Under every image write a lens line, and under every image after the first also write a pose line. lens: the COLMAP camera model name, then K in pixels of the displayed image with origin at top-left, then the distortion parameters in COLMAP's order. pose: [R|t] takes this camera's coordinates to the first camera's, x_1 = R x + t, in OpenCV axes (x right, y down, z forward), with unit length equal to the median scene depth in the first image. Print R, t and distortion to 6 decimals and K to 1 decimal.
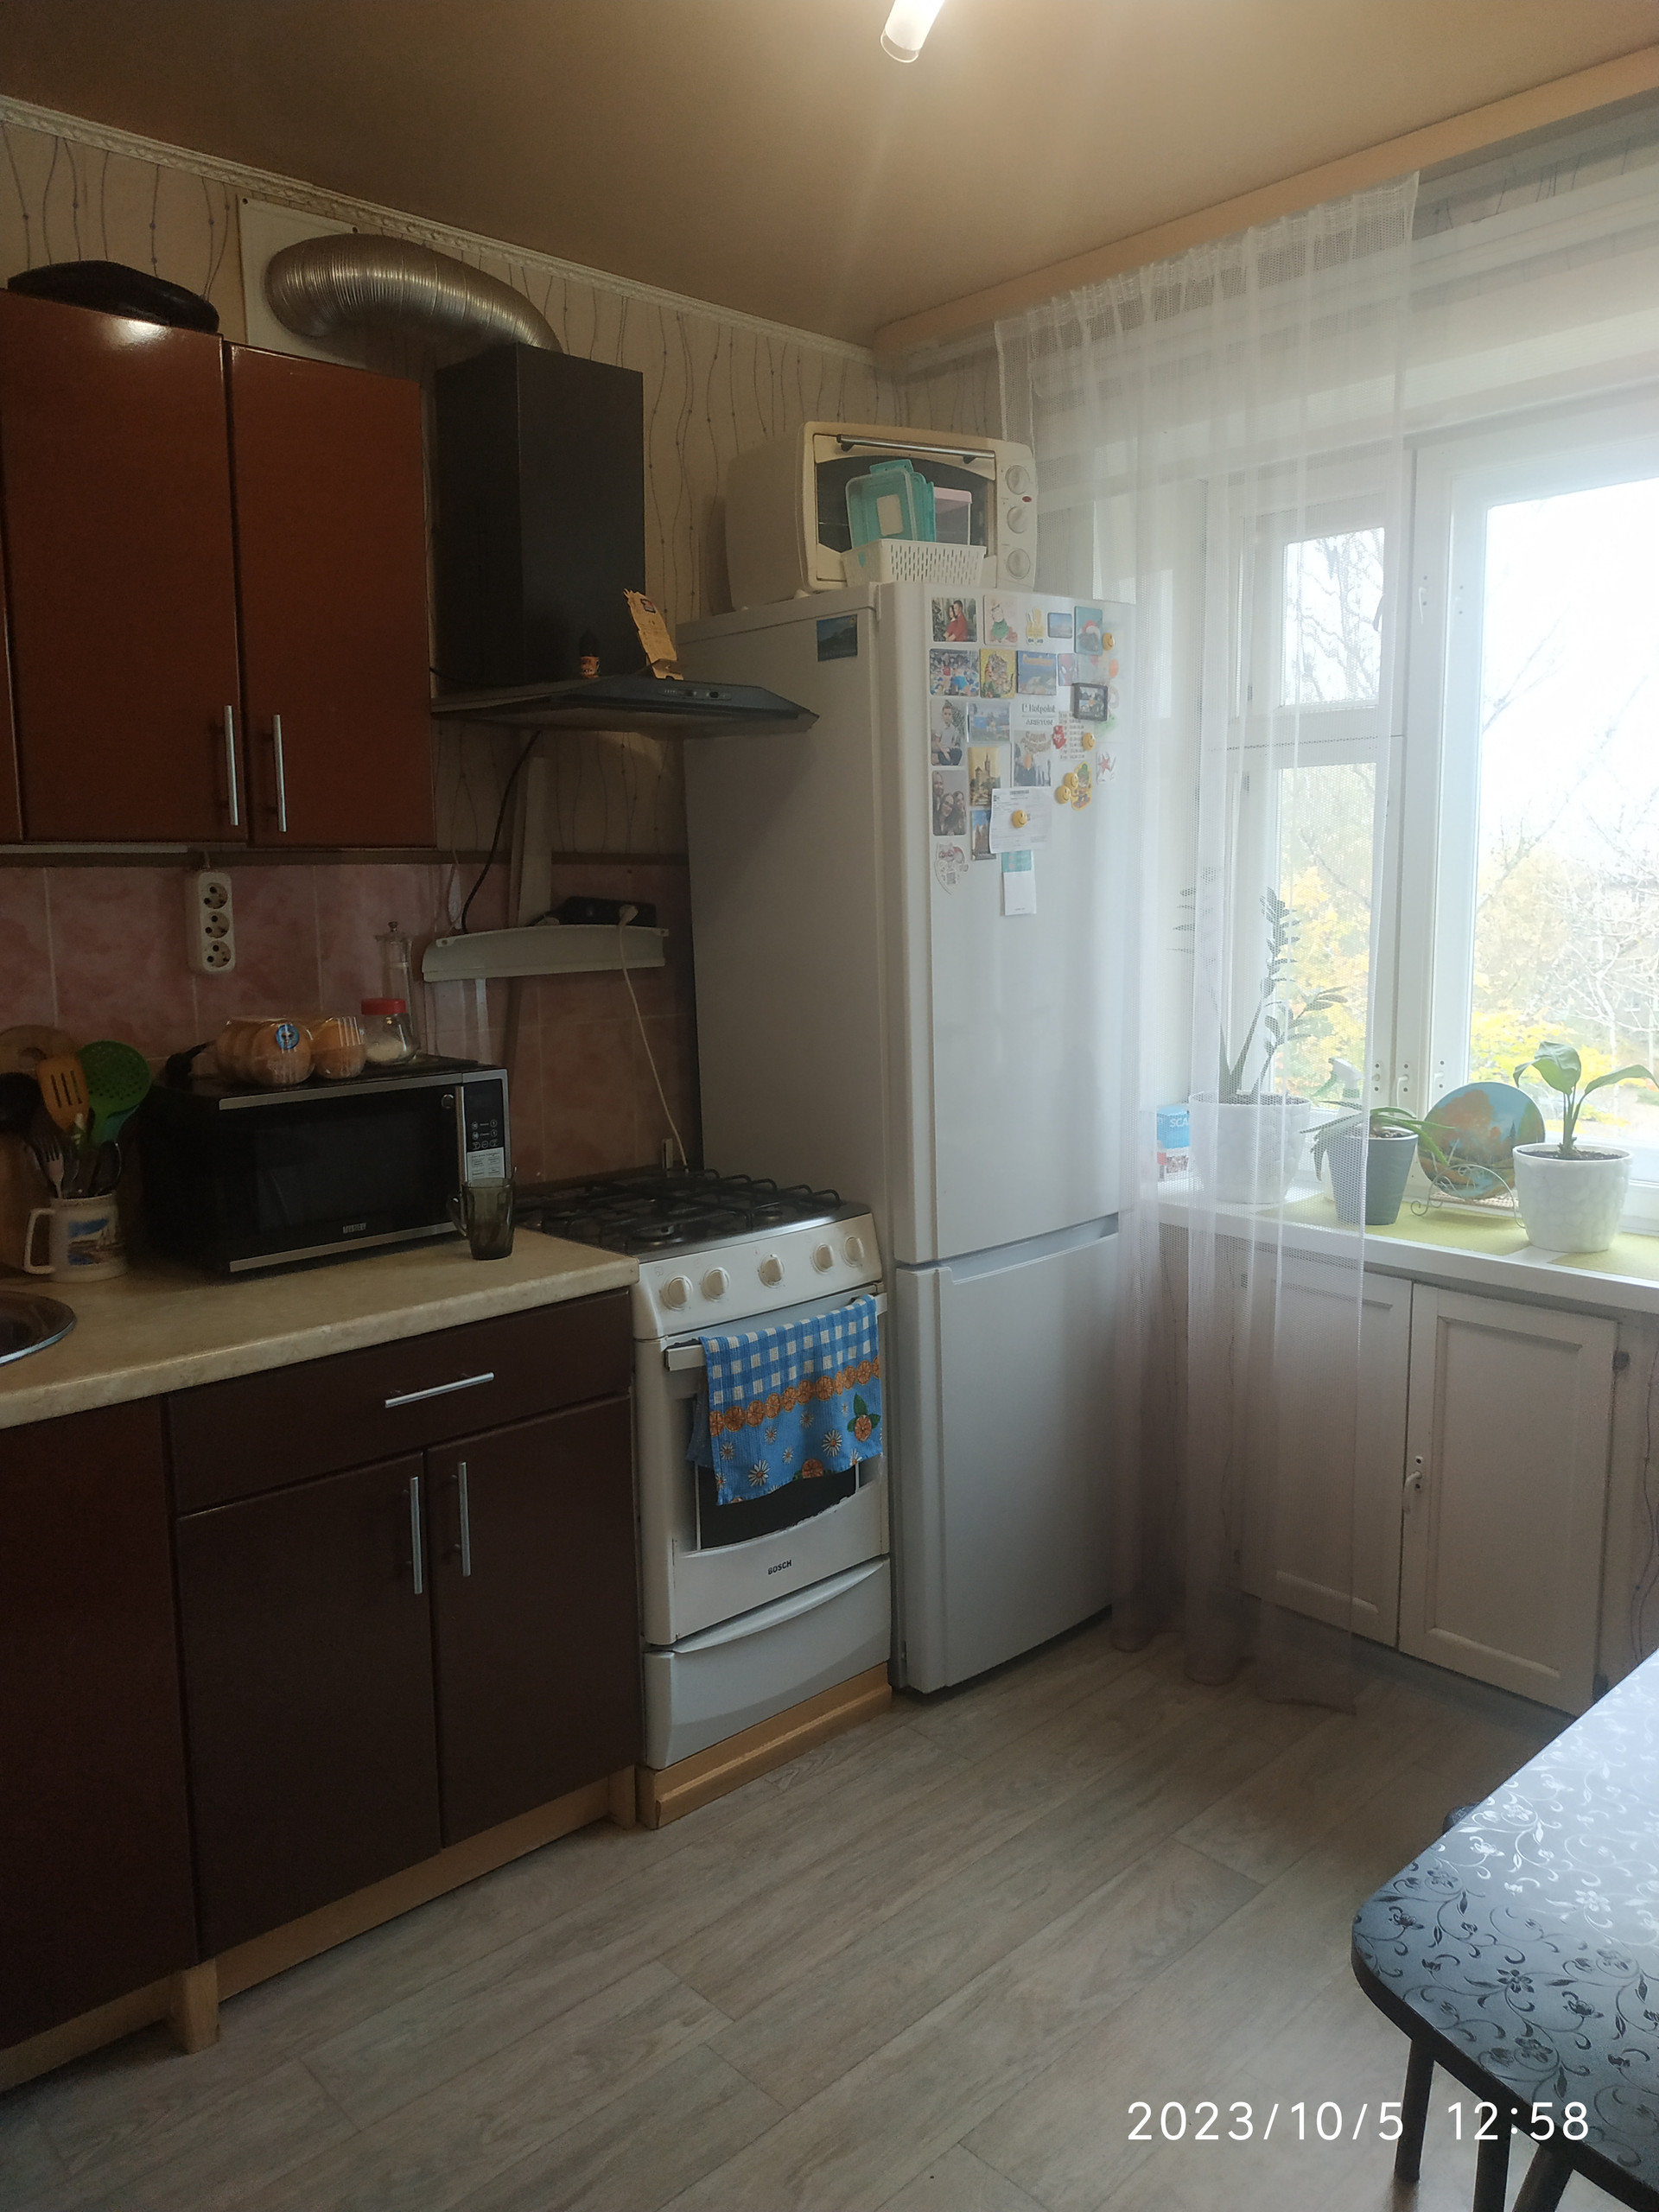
lens RADIAL K [[1603.3, 0, 831.7], [0, 1603.3, 1082.4], [0, 0, 1]] dist [0.060088, -0.129129]
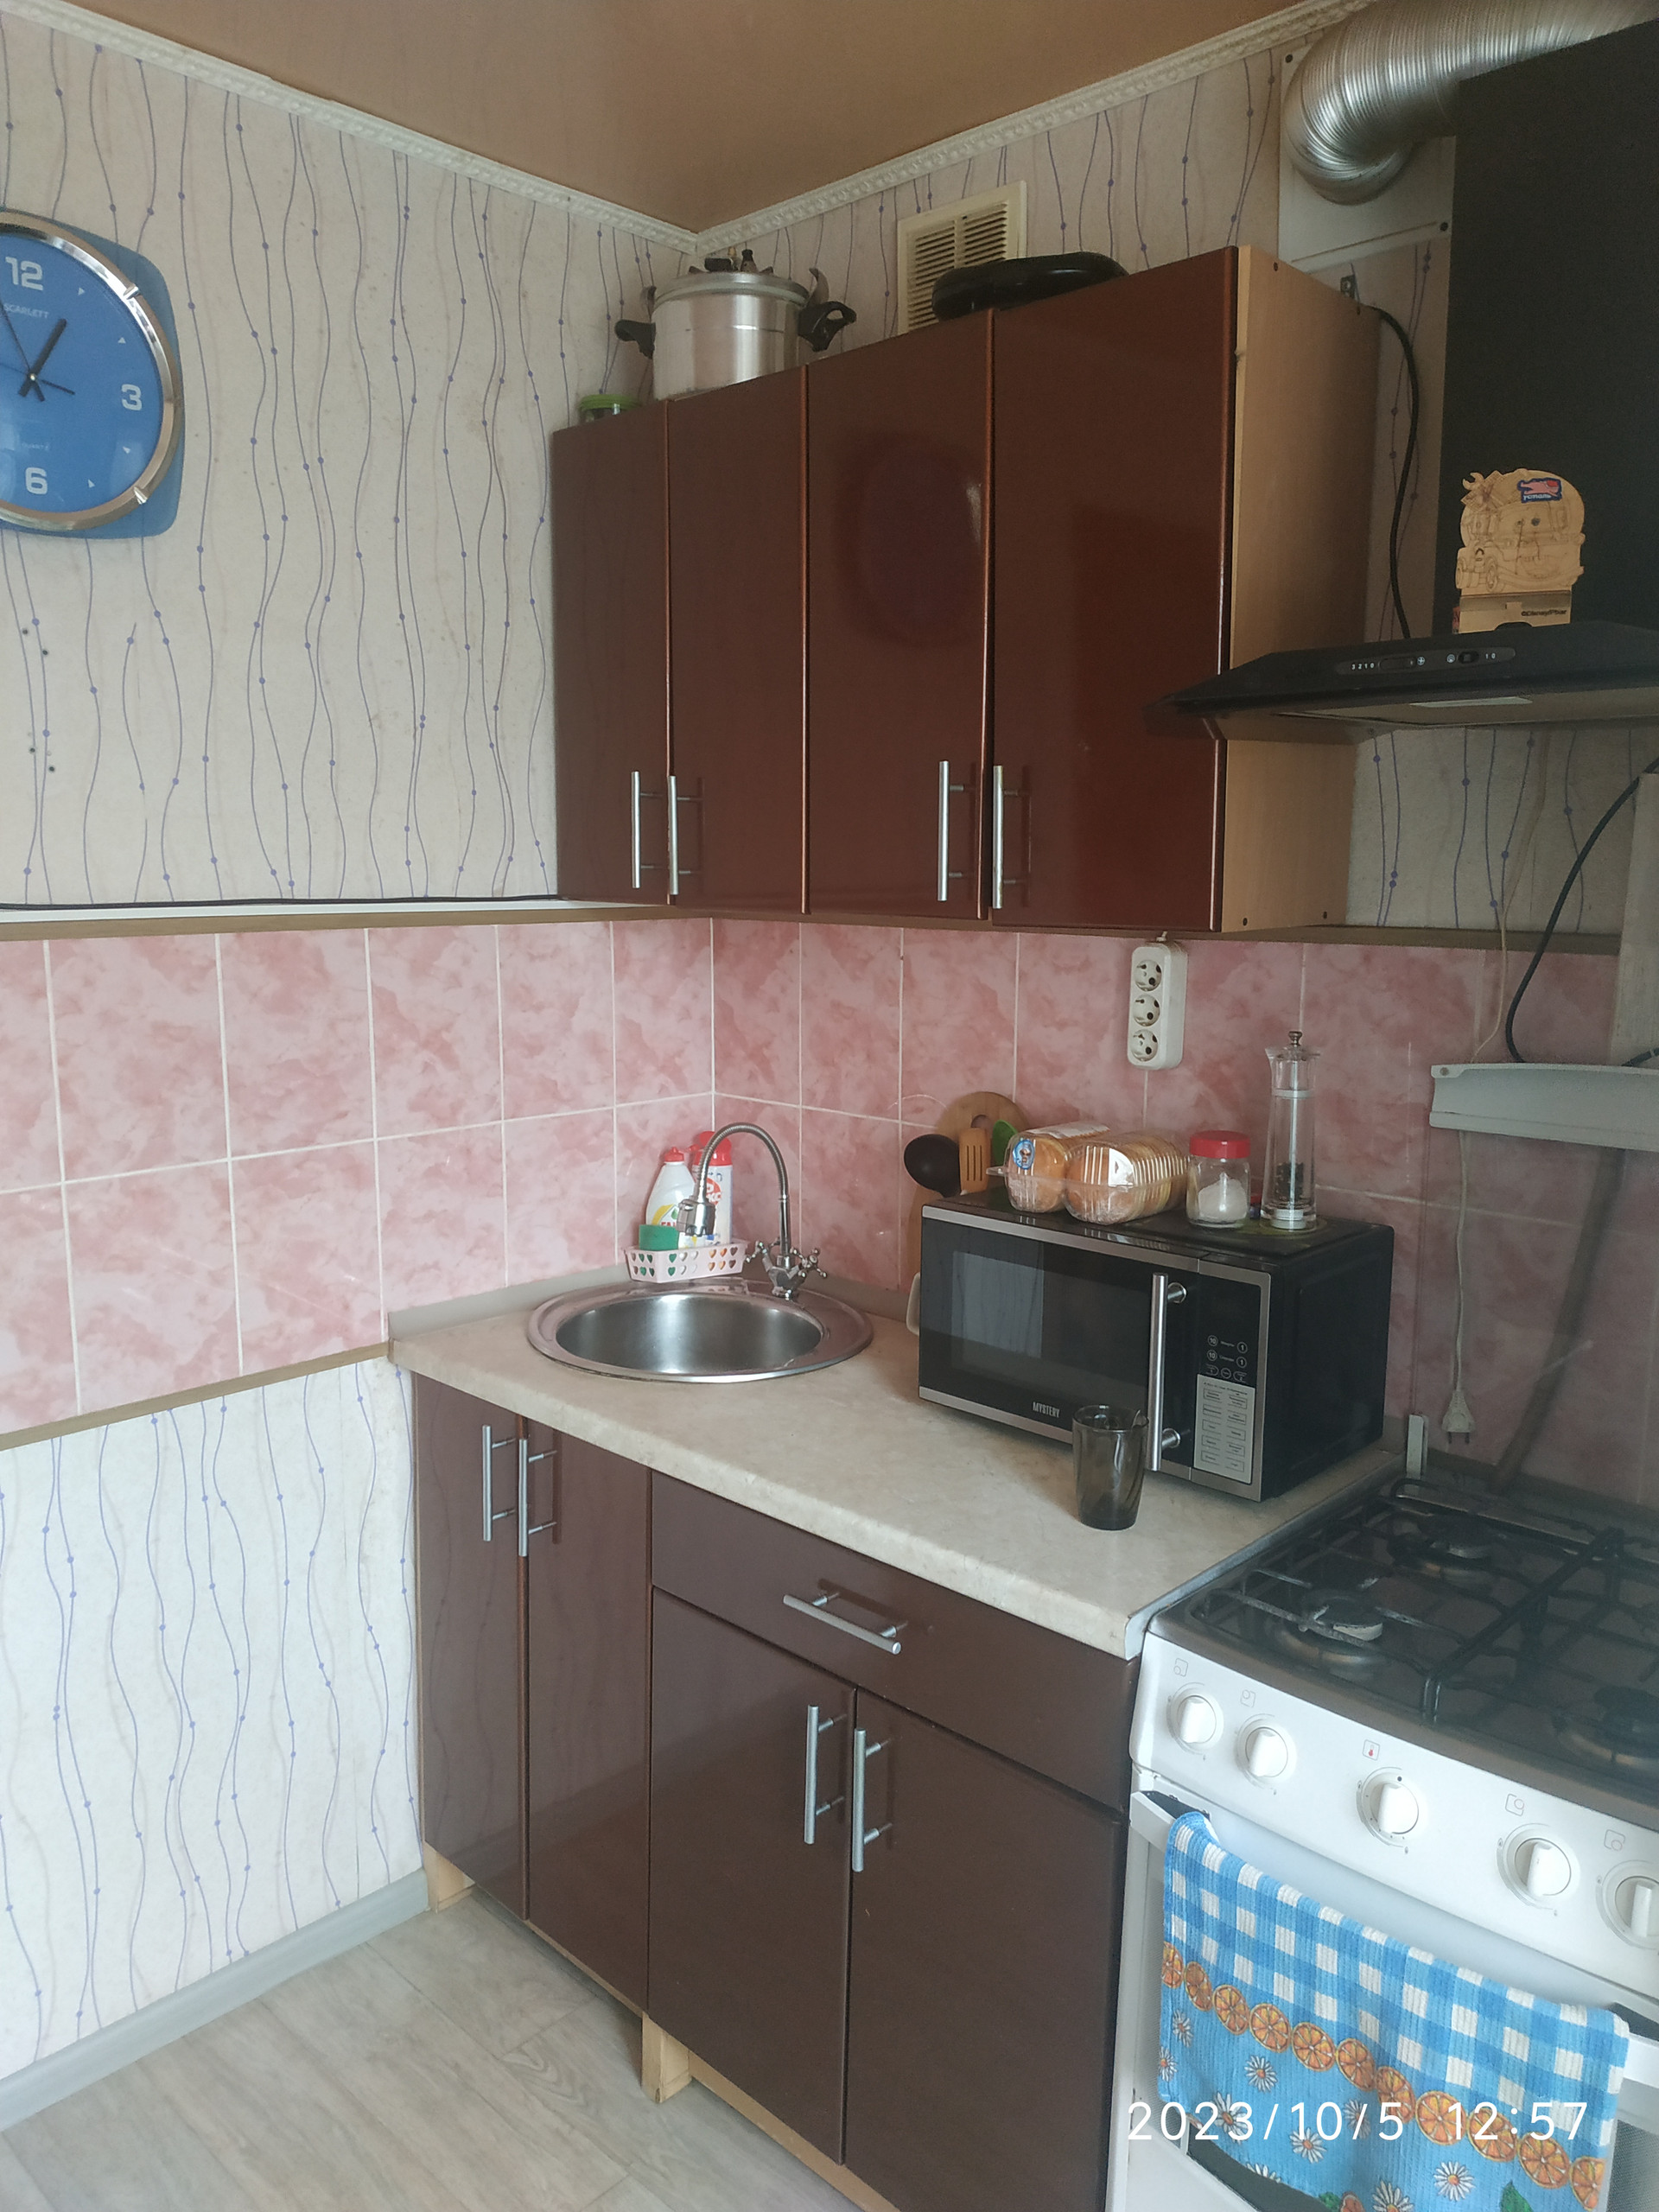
lens RADIAL K [[1557.5, 0, 830.7], [0, 1557.5, 1098.2], [0, 0, 1]] dist [-0.005815, -0.003843]
pose [[0.067875, 0.158995, -0.984943, 0.380013], [-0.138120, 0.979212, 0.148551, -0.141685], [0.988087, 0.125957, 0.088425, 0.730850]]
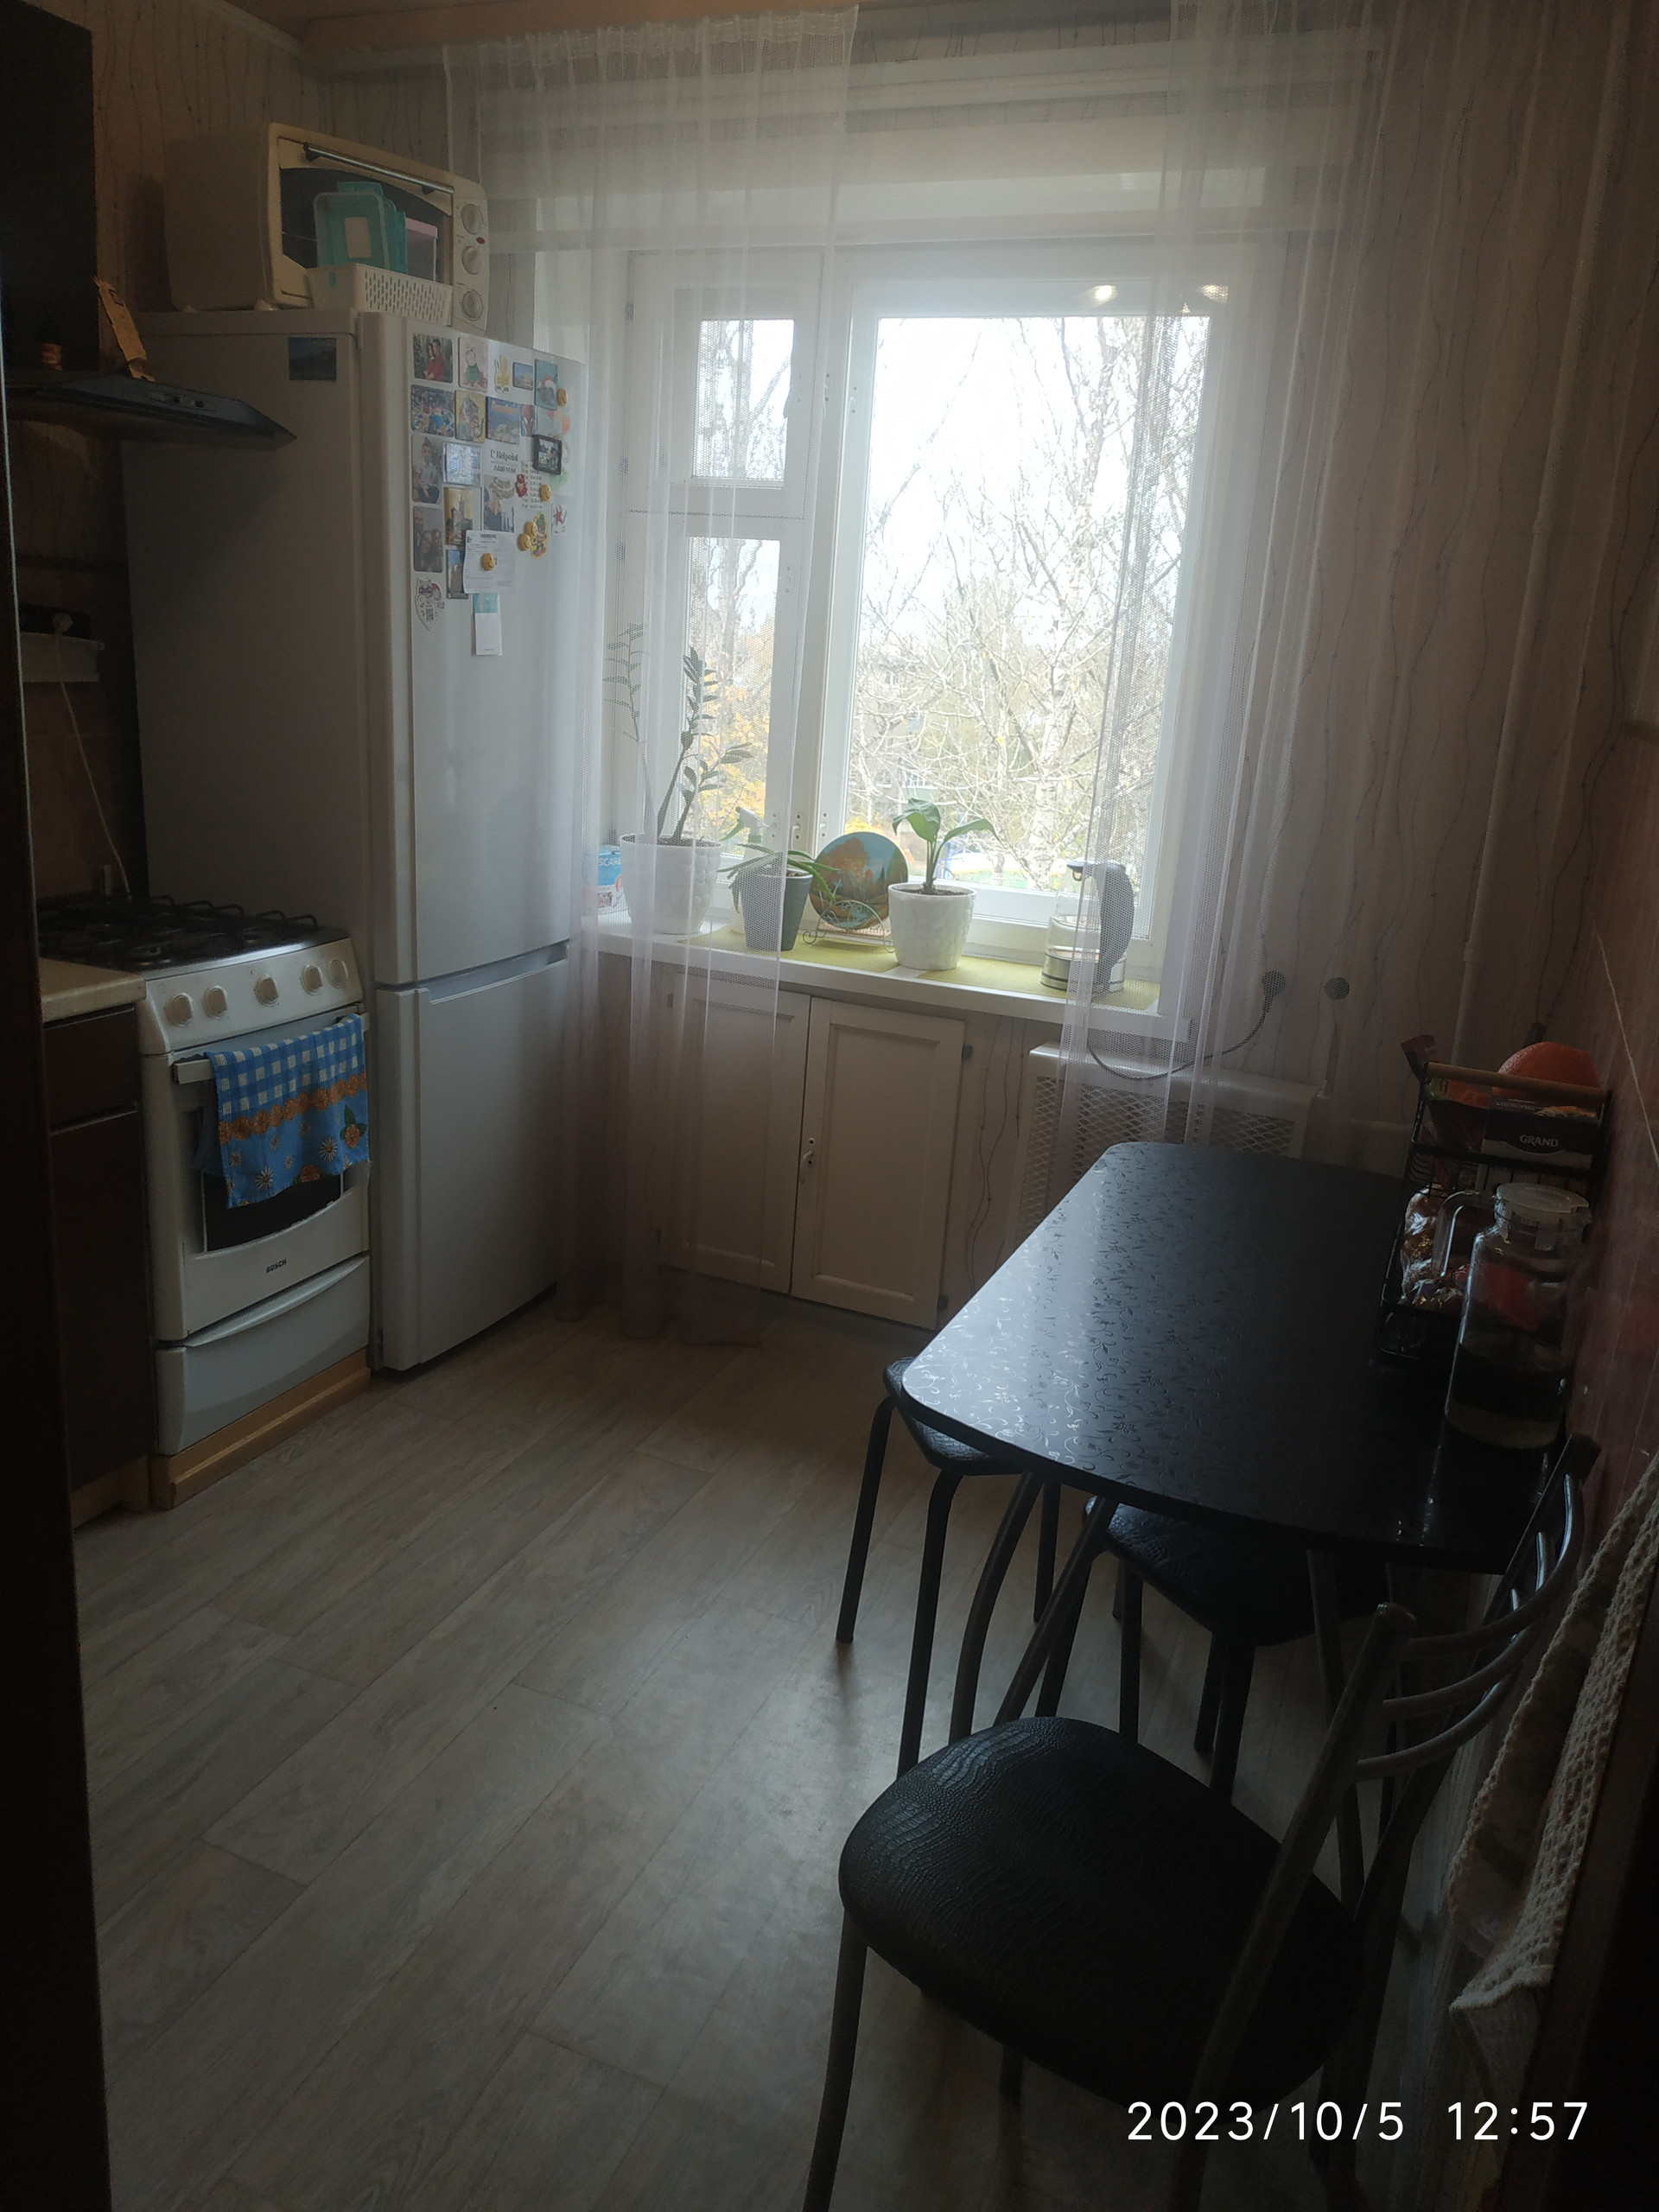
lens RADIAL K [[1619.6, 0, 833.9], [0, 1619.6, 1094.6], [0, 0, 1]] dist [0.025316, -0.057130]
pose [[0.907935, -0.038314, 0.417357, -0.140357], [-0.026281, 0.988648, 0.147931, 0.018159], [-0.418287, -0.145281, 0.896621, -0.105879]]
